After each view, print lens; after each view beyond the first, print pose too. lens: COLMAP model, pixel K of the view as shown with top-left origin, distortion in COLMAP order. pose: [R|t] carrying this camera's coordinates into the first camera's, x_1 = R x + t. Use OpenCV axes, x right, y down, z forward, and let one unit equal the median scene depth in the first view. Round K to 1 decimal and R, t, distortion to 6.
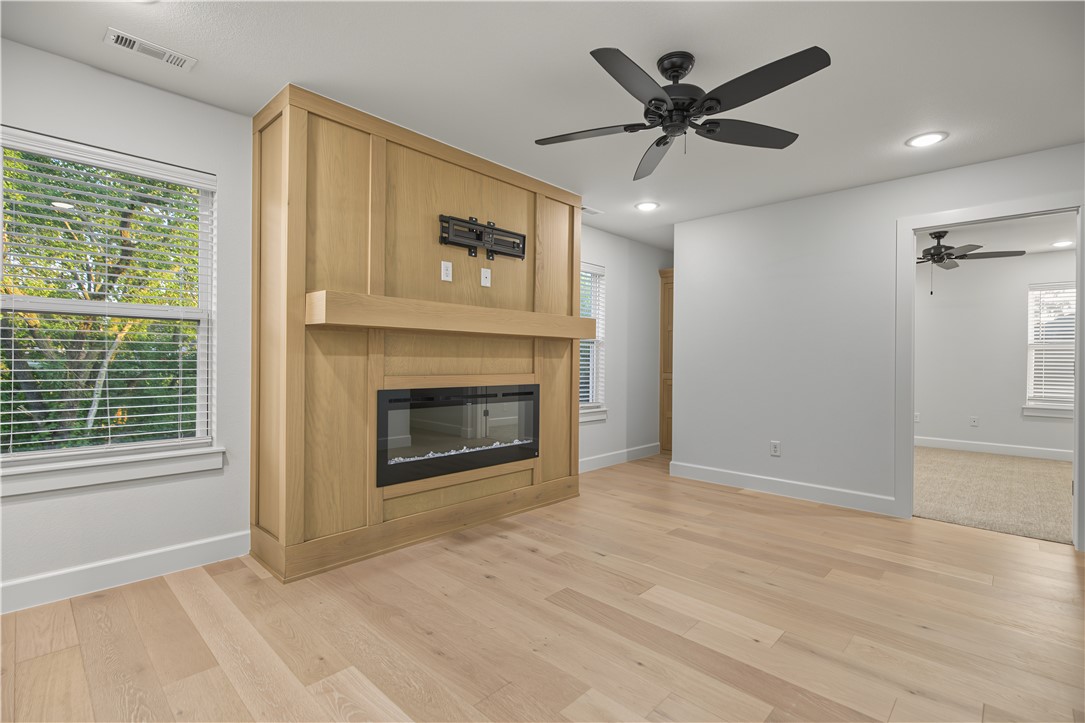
lens RADIAL K [[499.7, 0, 548.7], [0, 499.7, 362.0], [0, 0, 1]] dist [0.000135, 0.001004]
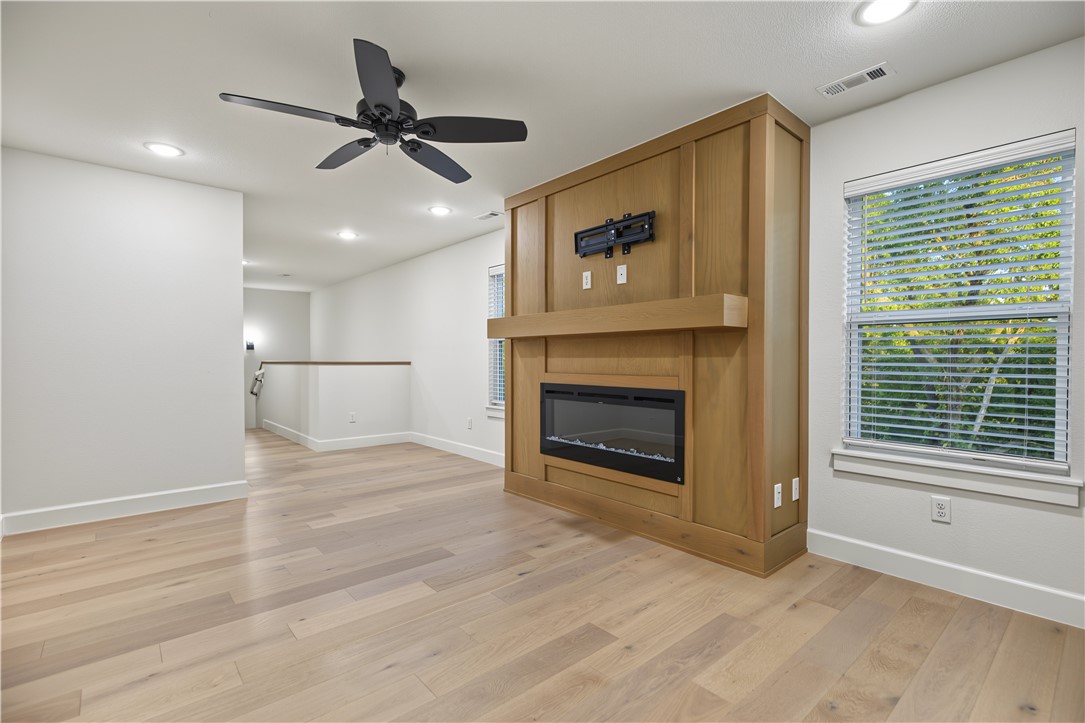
lens RADIAL K [[499.7, 0, 549.5], [0, 499.7, 367.4], [0, 0, 1]] dist [0.000135, 0.001004]
pose [[-0.094862, 0.003644, -0.995484, 0.848172], [-0.009119, 0.999948, 0.004529, 0.007025], [0.995449, 0.009508, -0.094824, 0.957715]]
